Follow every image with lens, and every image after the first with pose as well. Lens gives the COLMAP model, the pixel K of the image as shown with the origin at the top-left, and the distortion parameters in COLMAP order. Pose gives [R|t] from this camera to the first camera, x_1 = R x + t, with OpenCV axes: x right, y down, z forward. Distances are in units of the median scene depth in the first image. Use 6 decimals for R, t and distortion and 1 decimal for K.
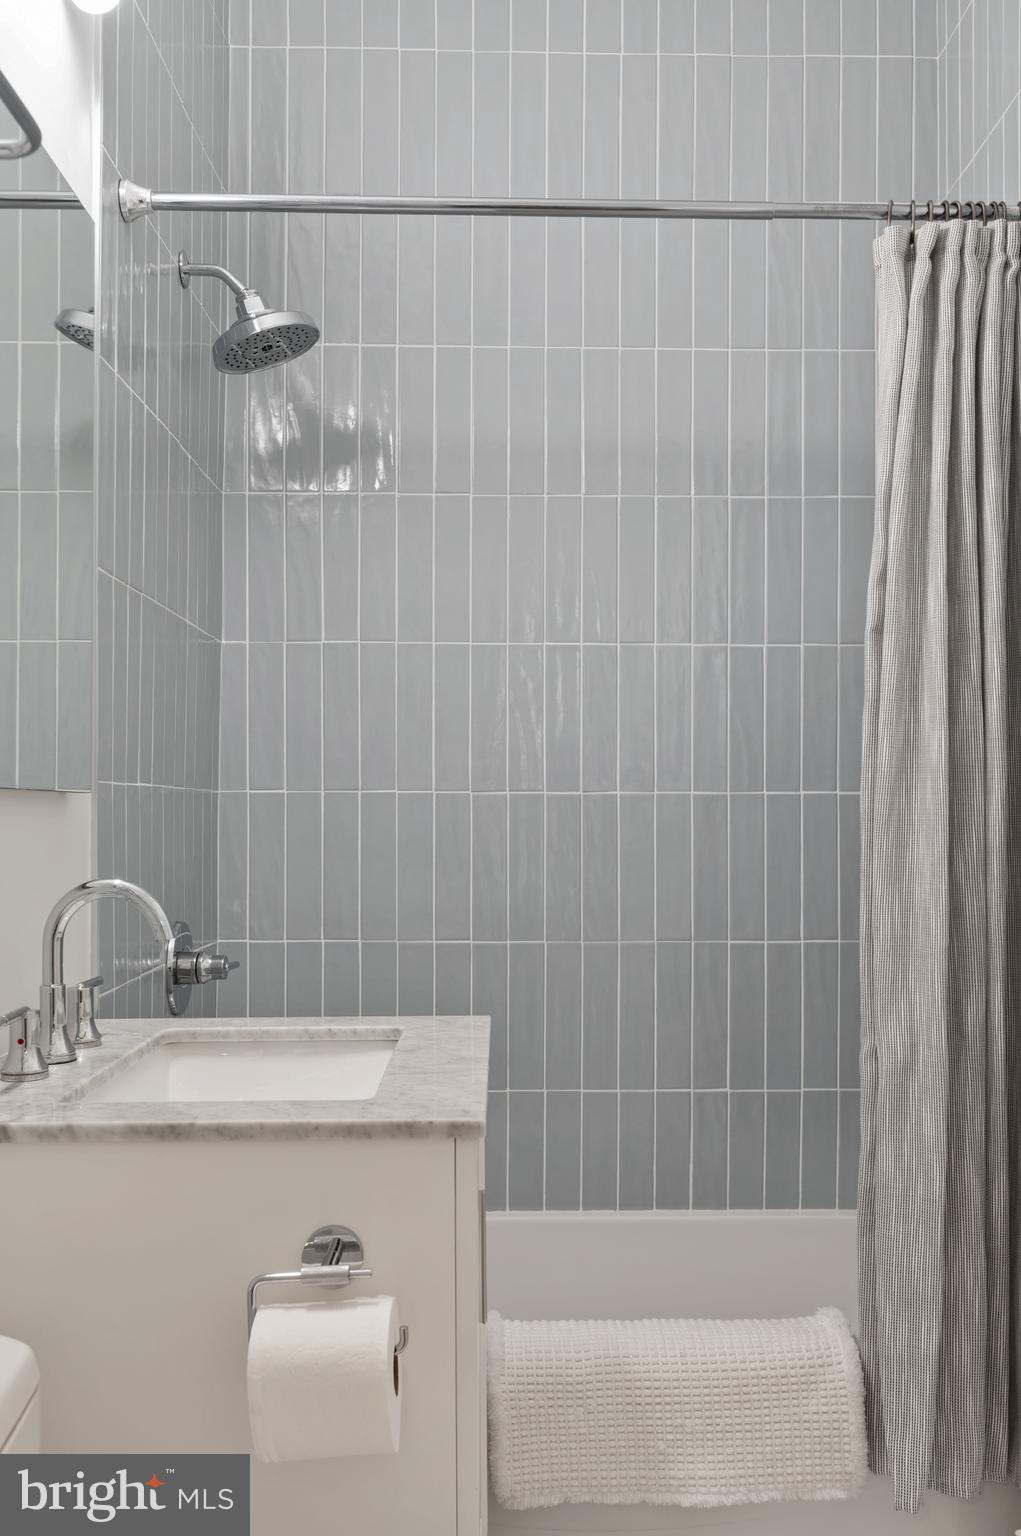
lens RADIAL K [[1304.4, 0, 534.5], [0, 1304.4, 803.9], [0, 0, 1]] dist [-0.006819, 0.010577]
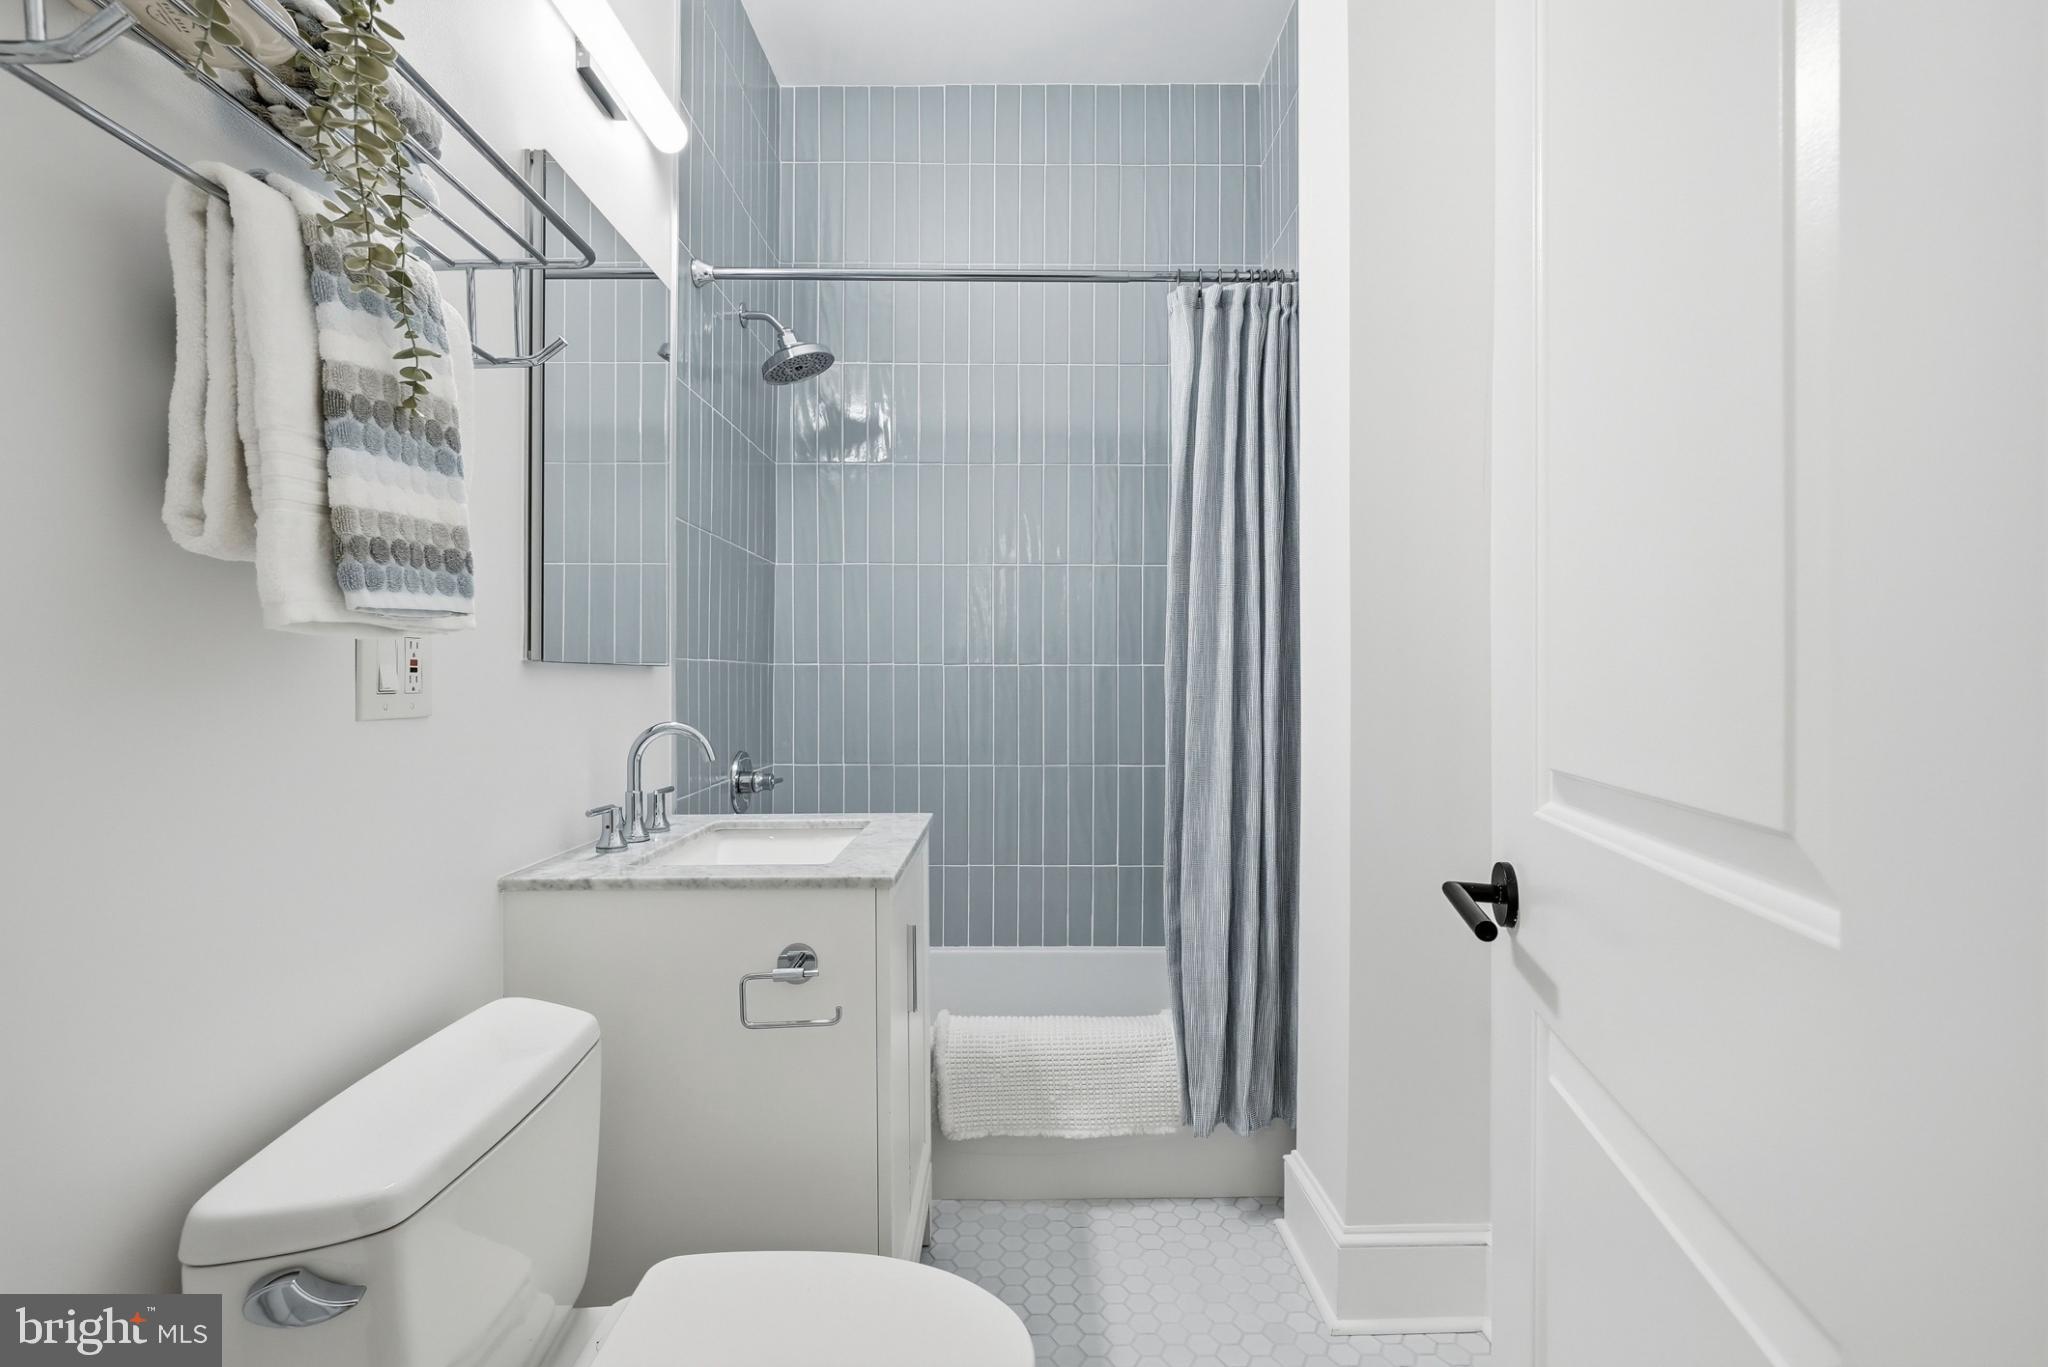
lens RADIAL K [[910.1, 0, 1025.8], [0, 910.1, 680.0], [0, 0, 1]] dist [-0.013997, 0.000496]
pose [[0.999924, -0.000328, -0.012321, 0.079243], [0.000420, 0.999972, 0.007453, 0.000395], [0.012318, -0.007458, 0.999896, -0.046384]]
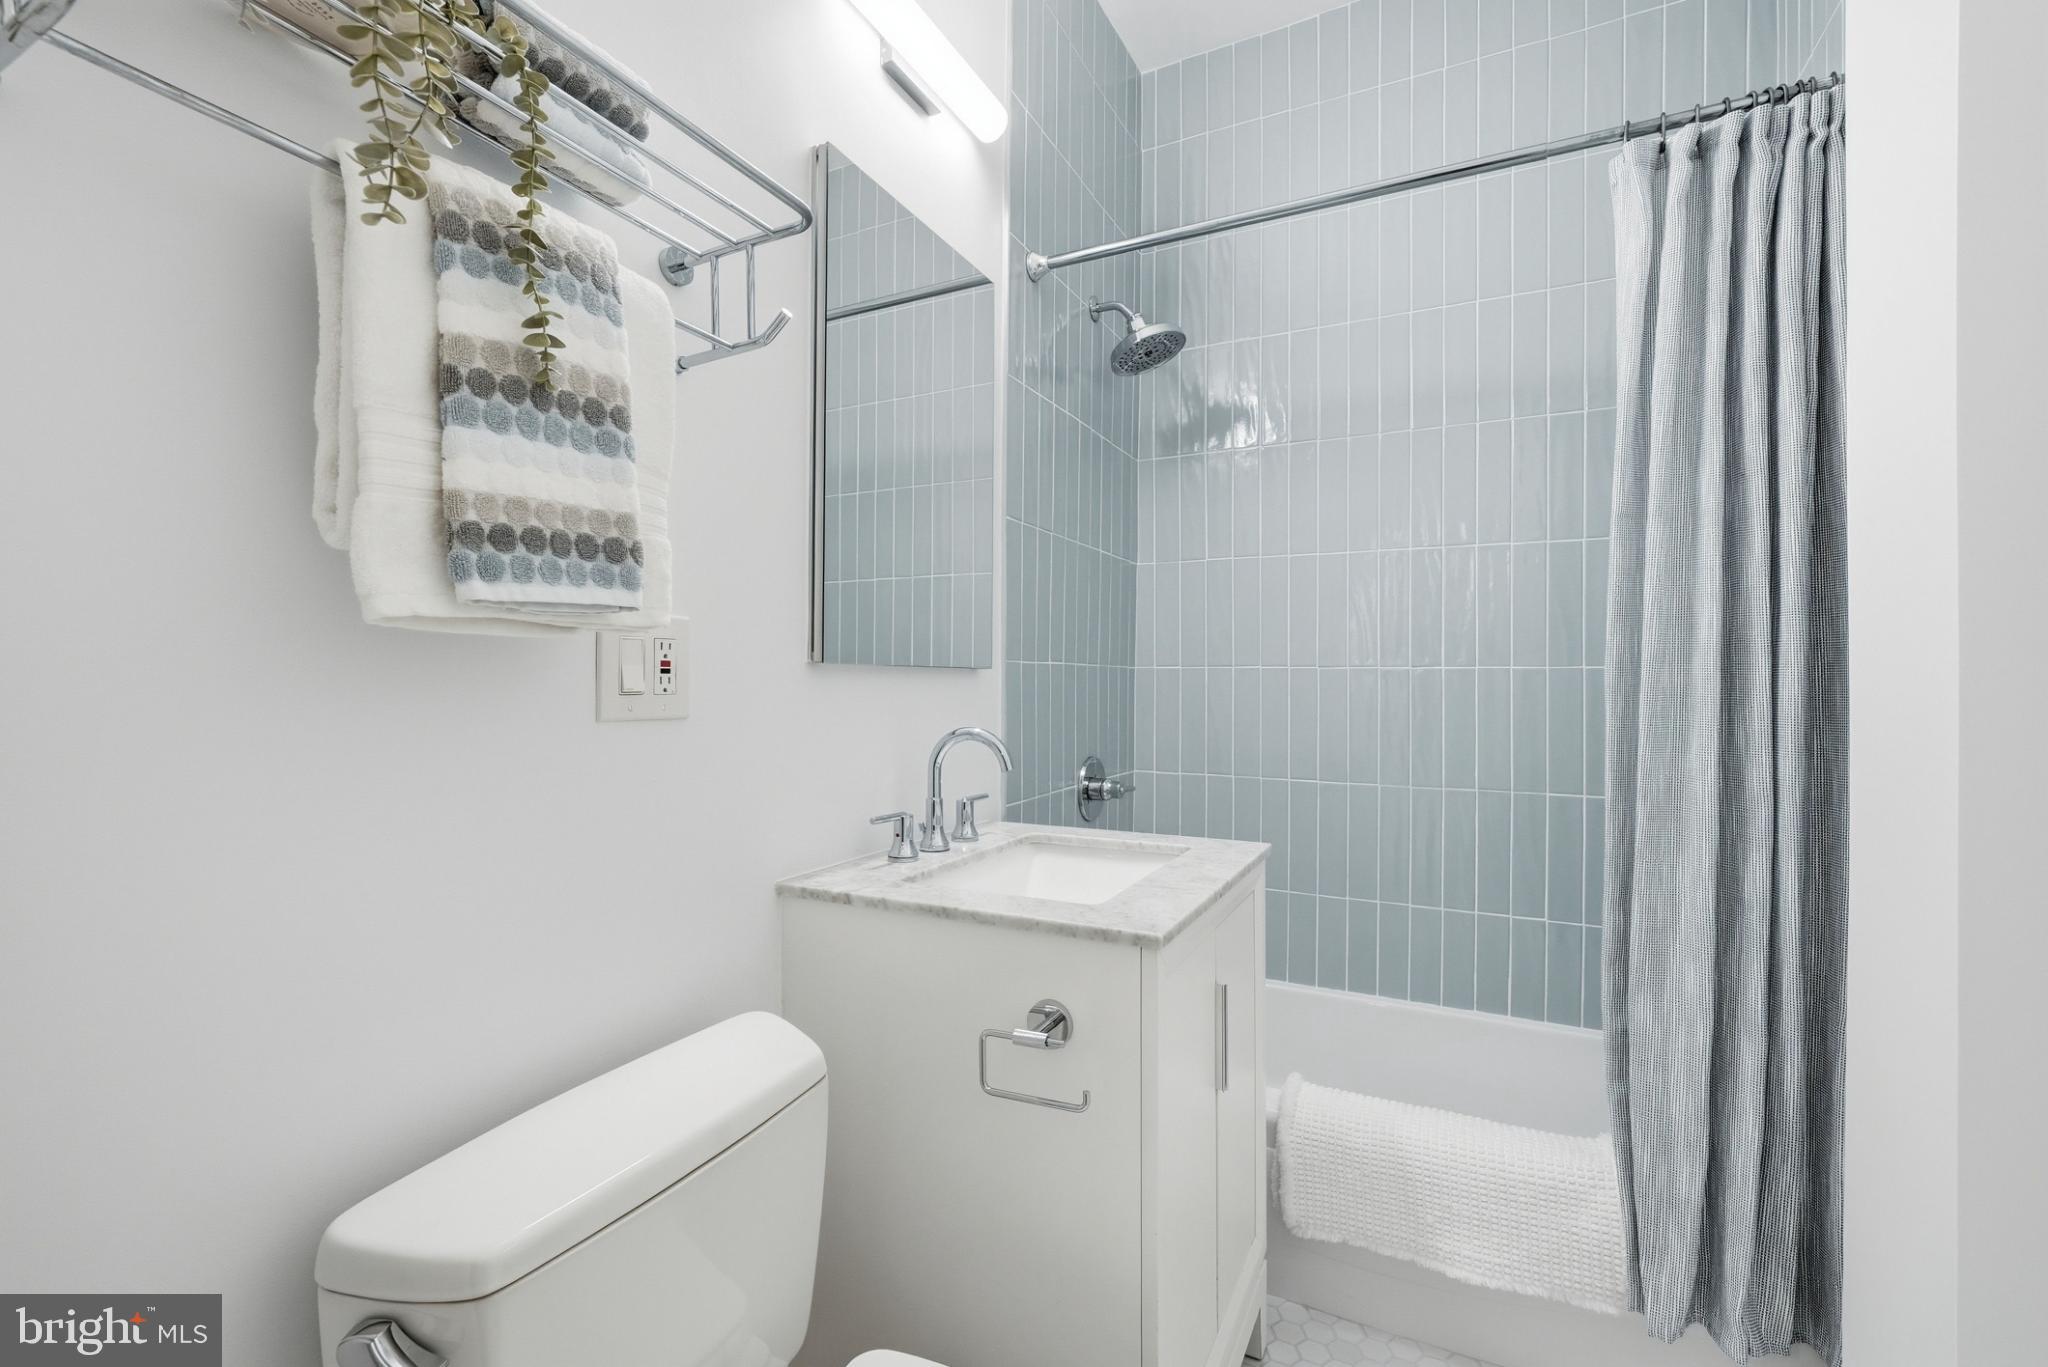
lens RADIAL K [[851.1, 0, 1031.8], [0, 851.1, 678.5], [0, 0, 1]] dist [-0.013656, 0.002879]
pose [[0.882047, 0.001465, -0.471158, 0.137797], [-0.001202, 0.999999, 0.000859, 0.001939], [0.471159, -0.000191, 0.882048, 0.152130]]
